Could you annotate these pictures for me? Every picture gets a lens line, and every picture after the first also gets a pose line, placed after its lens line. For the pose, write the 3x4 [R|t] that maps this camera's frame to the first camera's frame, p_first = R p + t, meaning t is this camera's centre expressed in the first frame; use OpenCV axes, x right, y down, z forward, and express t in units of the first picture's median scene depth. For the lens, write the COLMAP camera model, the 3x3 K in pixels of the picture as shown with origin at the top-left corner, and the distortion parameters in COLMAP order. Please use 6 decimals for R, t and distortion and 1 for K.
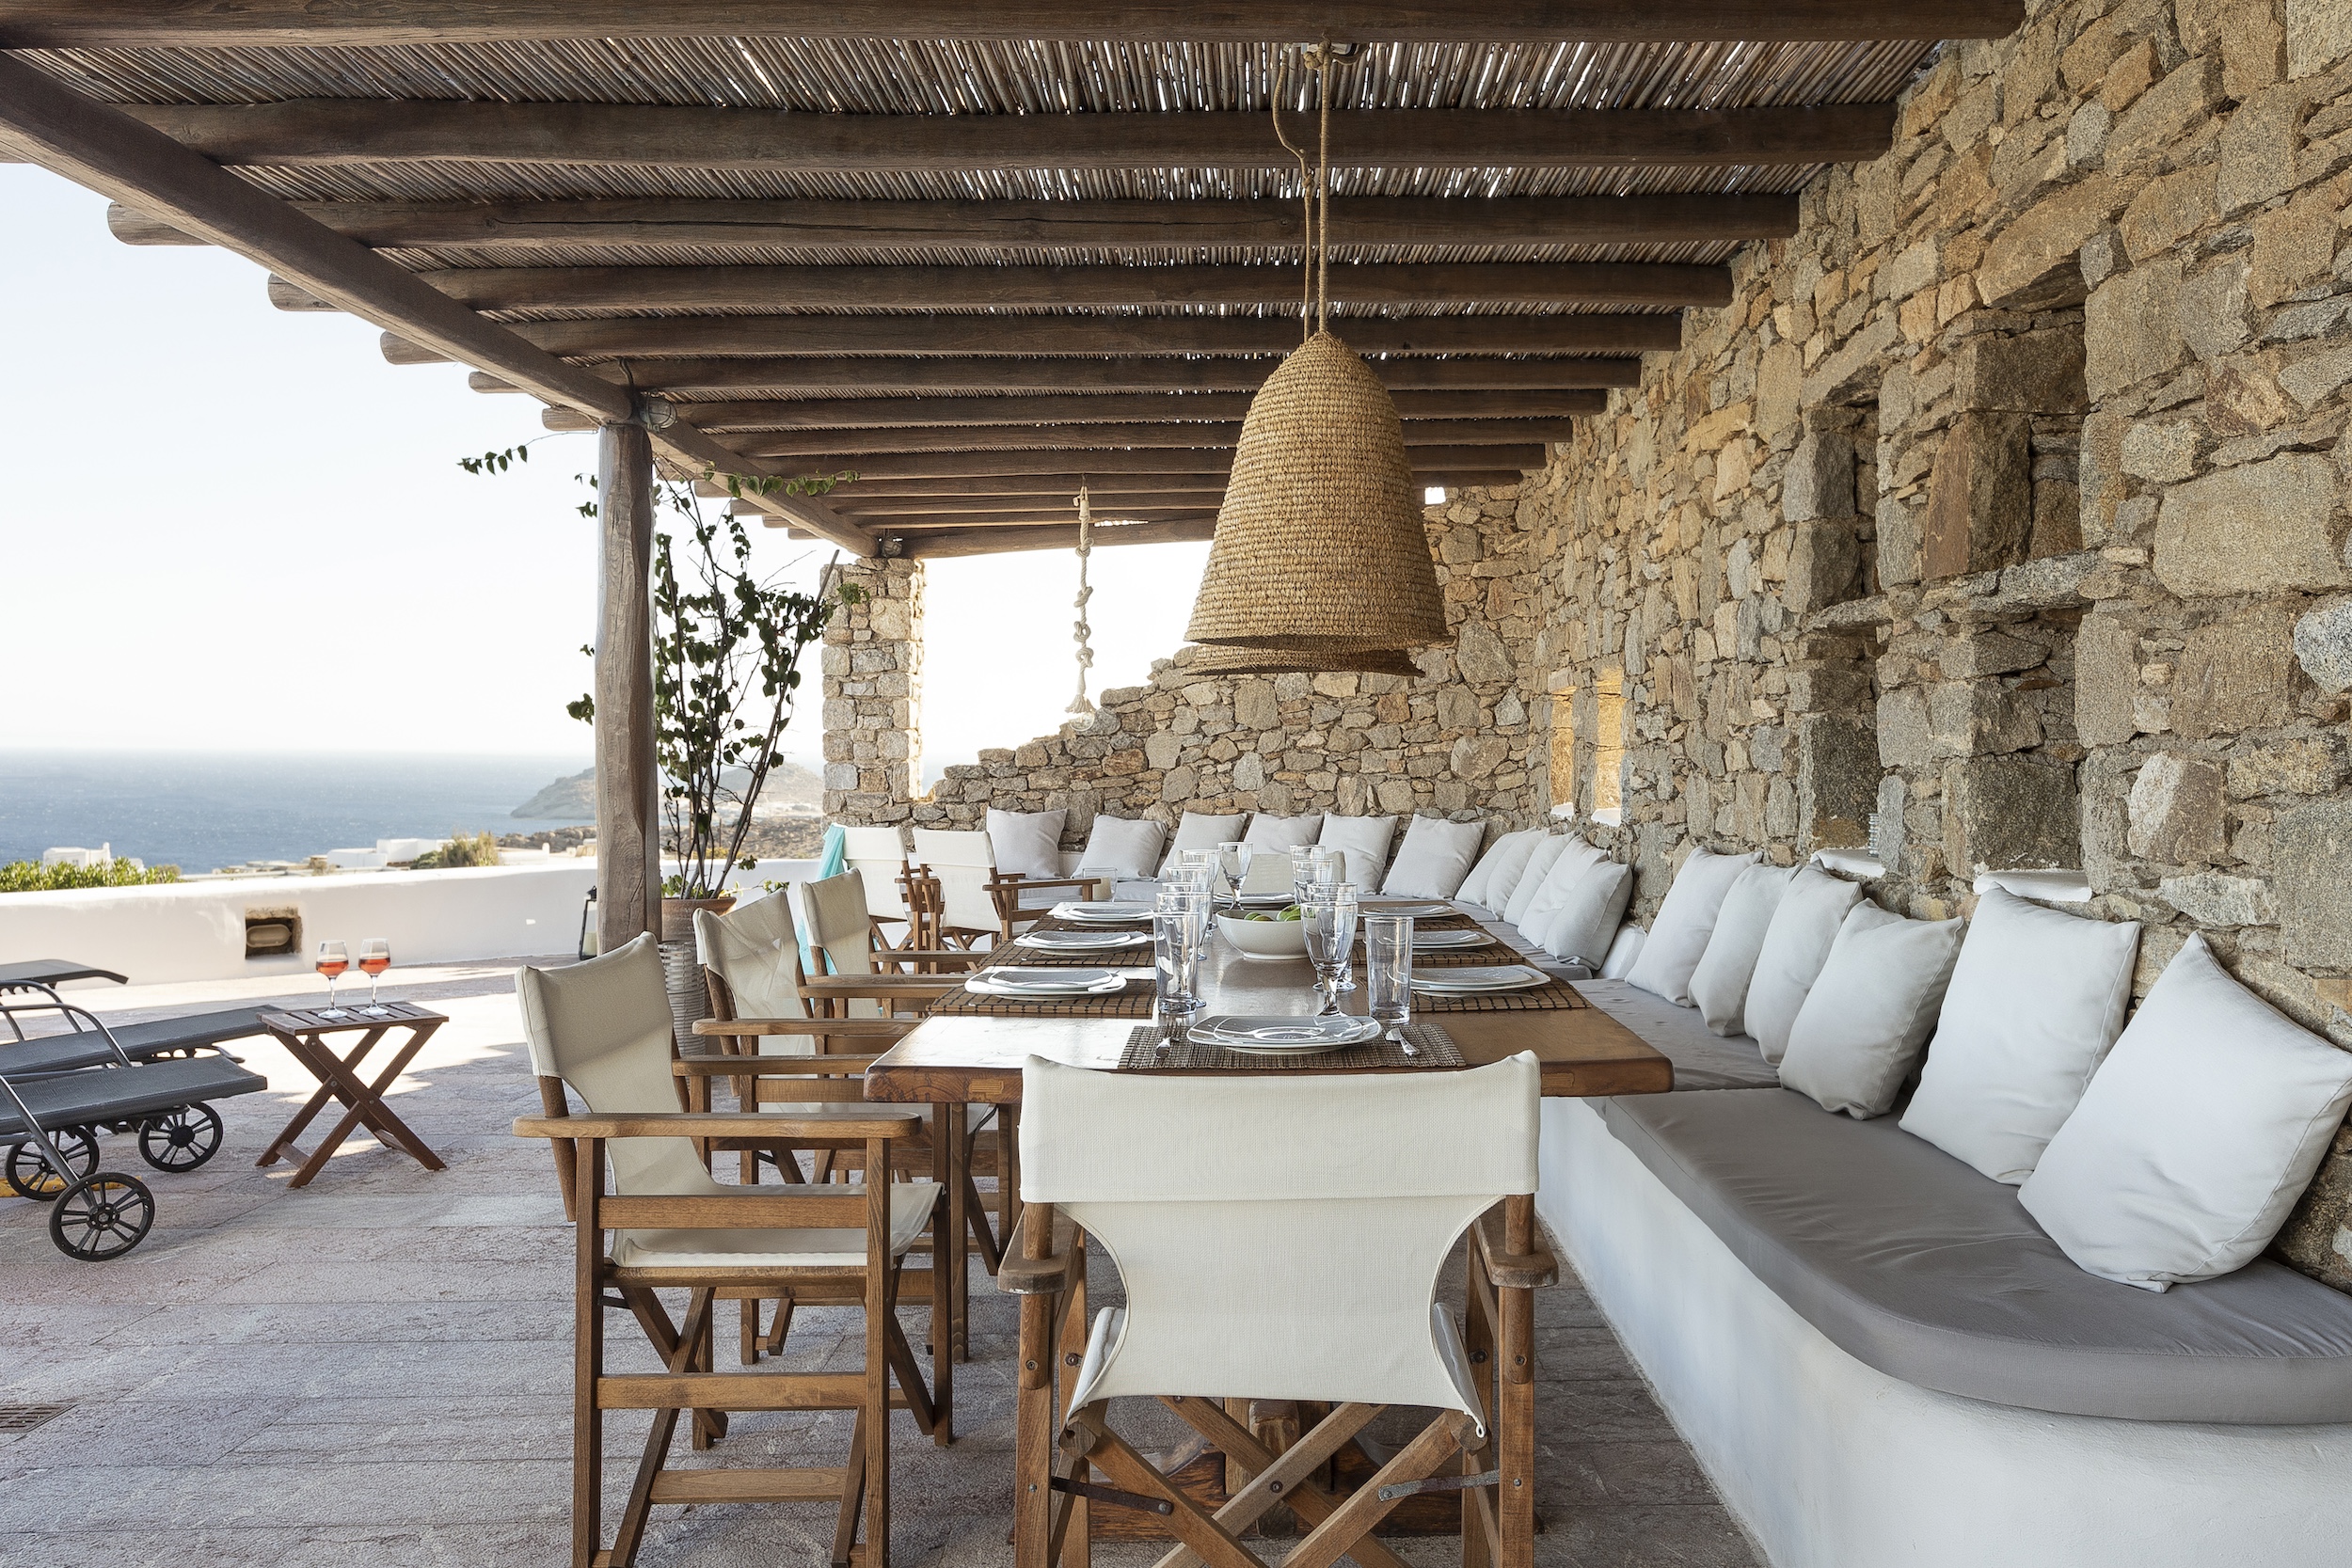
lens RADIAL K [[1863.6, 0, 1182.8], [0, 1863.6, 780.8], [0, 0, 1]] dist [-0.004114, -0.000522]
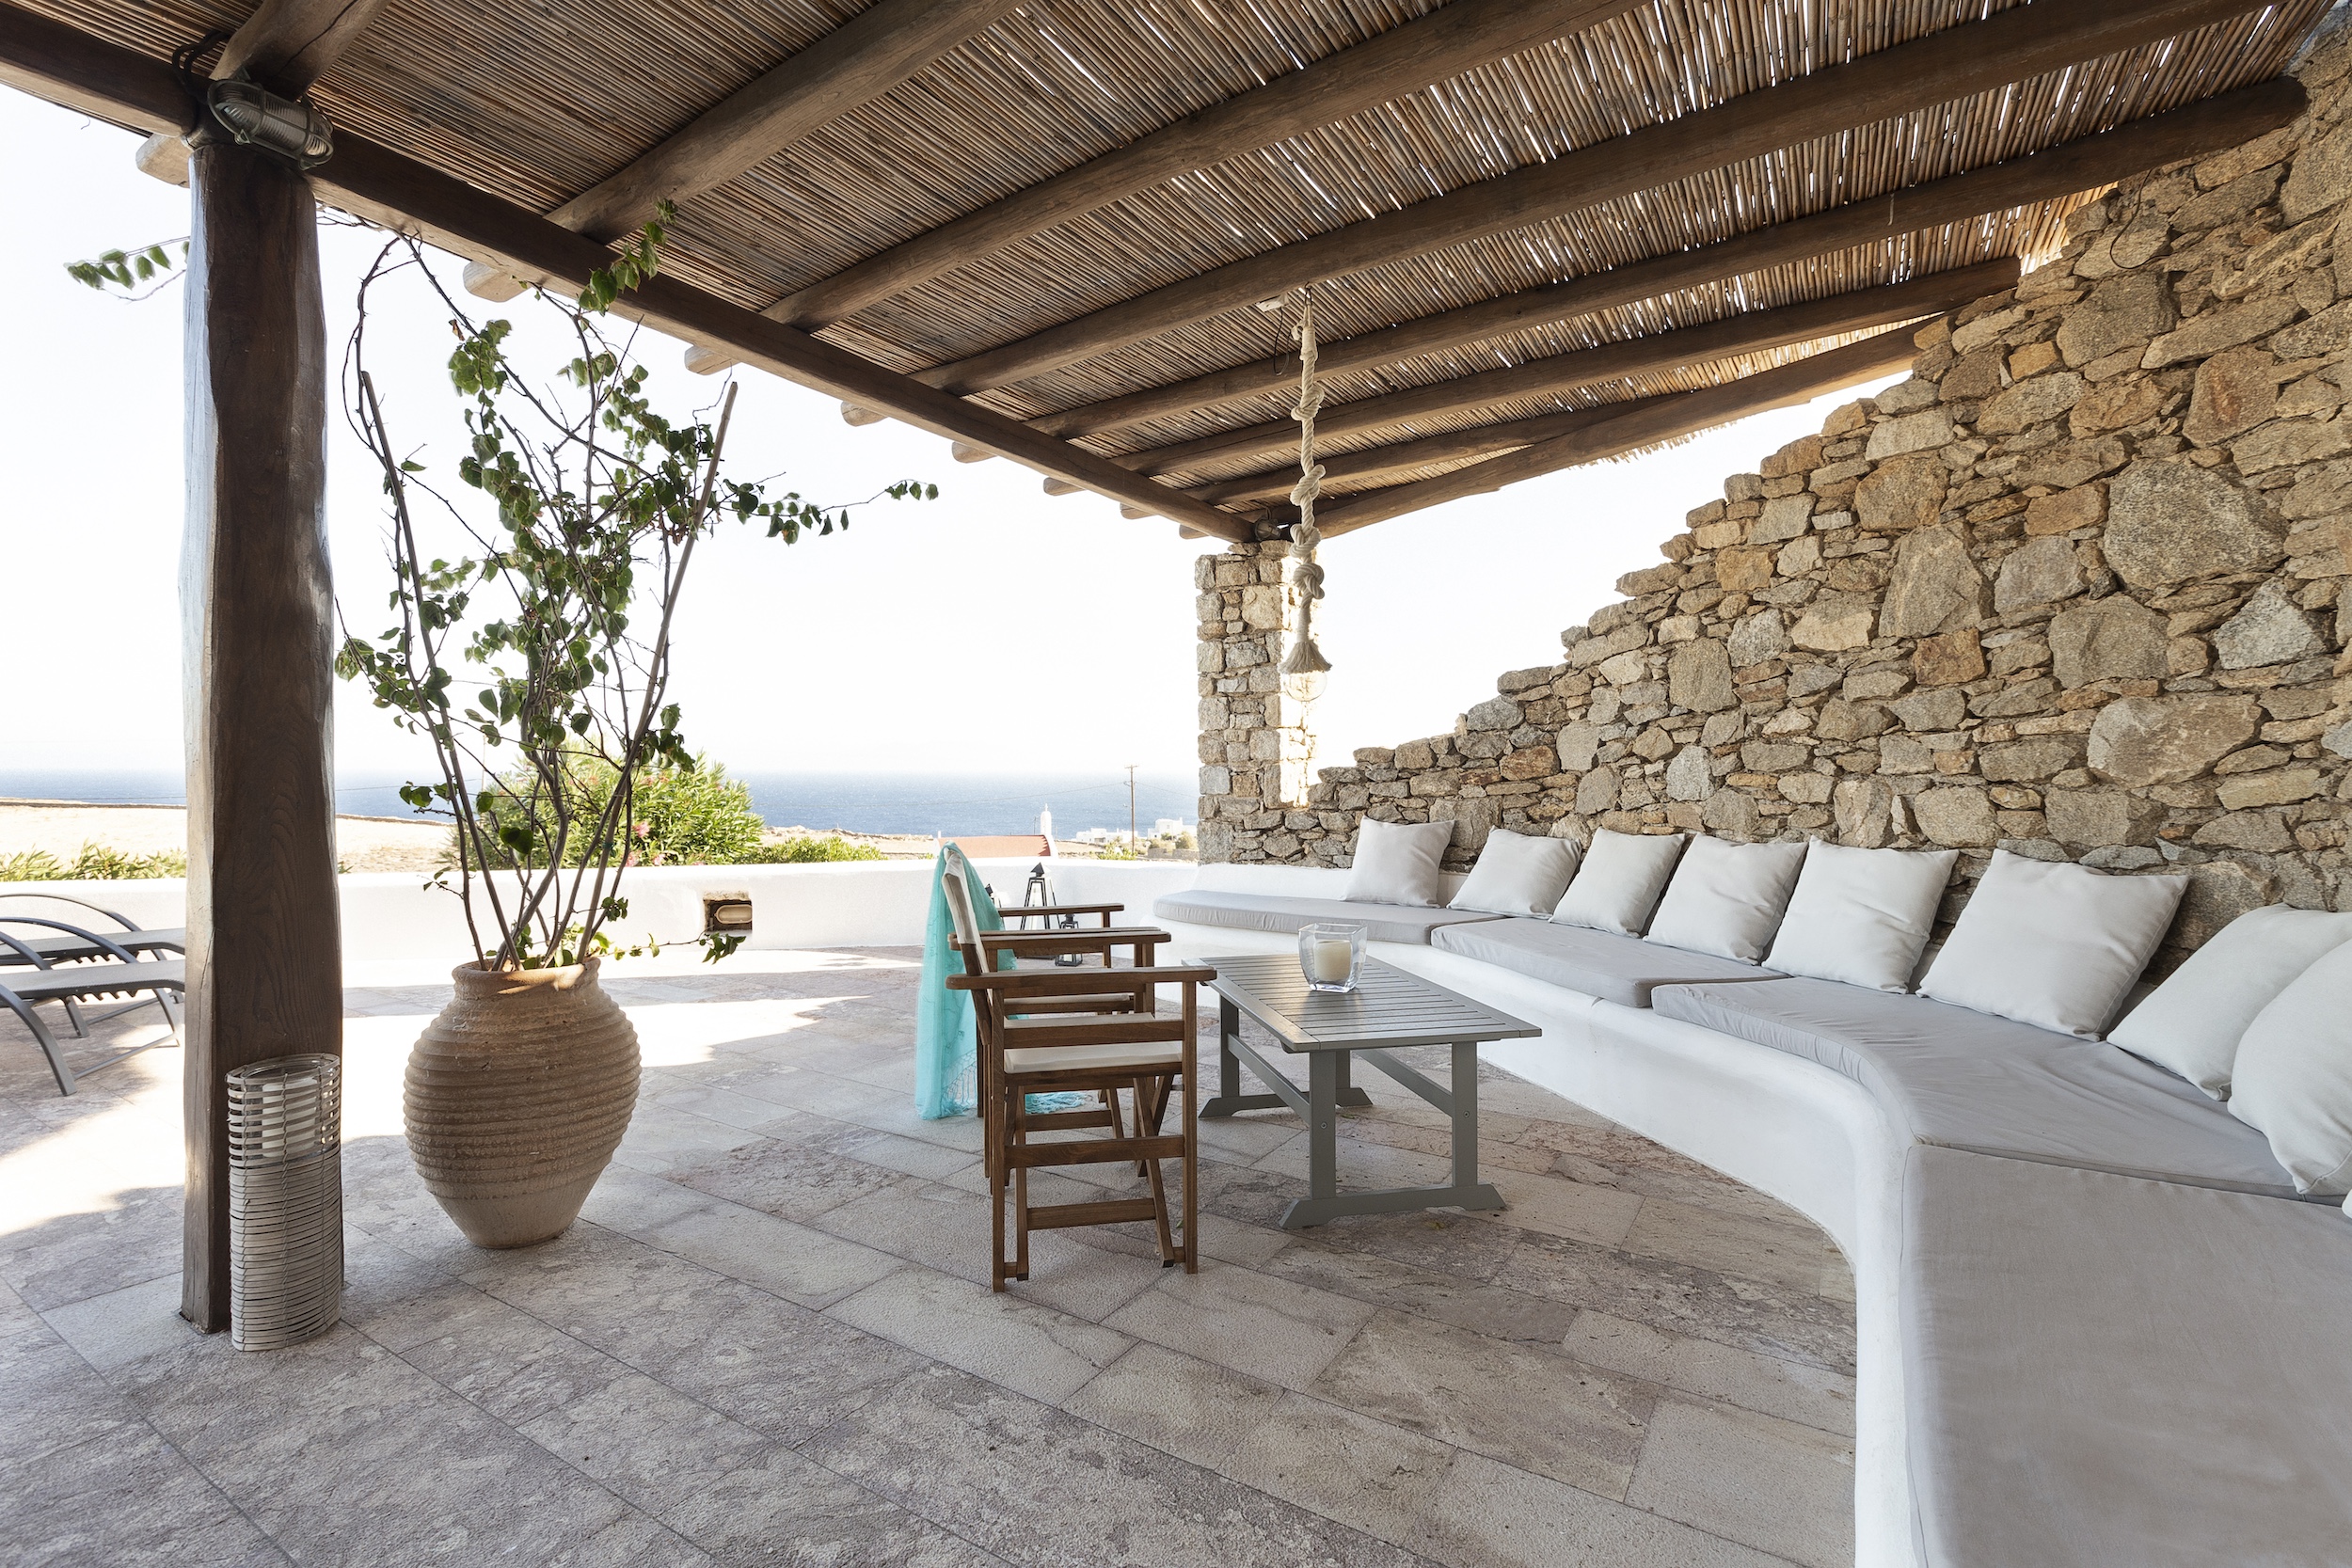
lens RADIAL K [[1036.9, 0, 1155.2], [0, 1036.9, 775.1], [0, 0, 1]] dist [-0.000620, -0.001103]
pose [[0.848455, 0.000344, -0.529268, 0.069842], [-0.007367, 0.999911, -0.011160, 0.001323], [0.529217, 0.013368, 0.848381, 0.562459]]
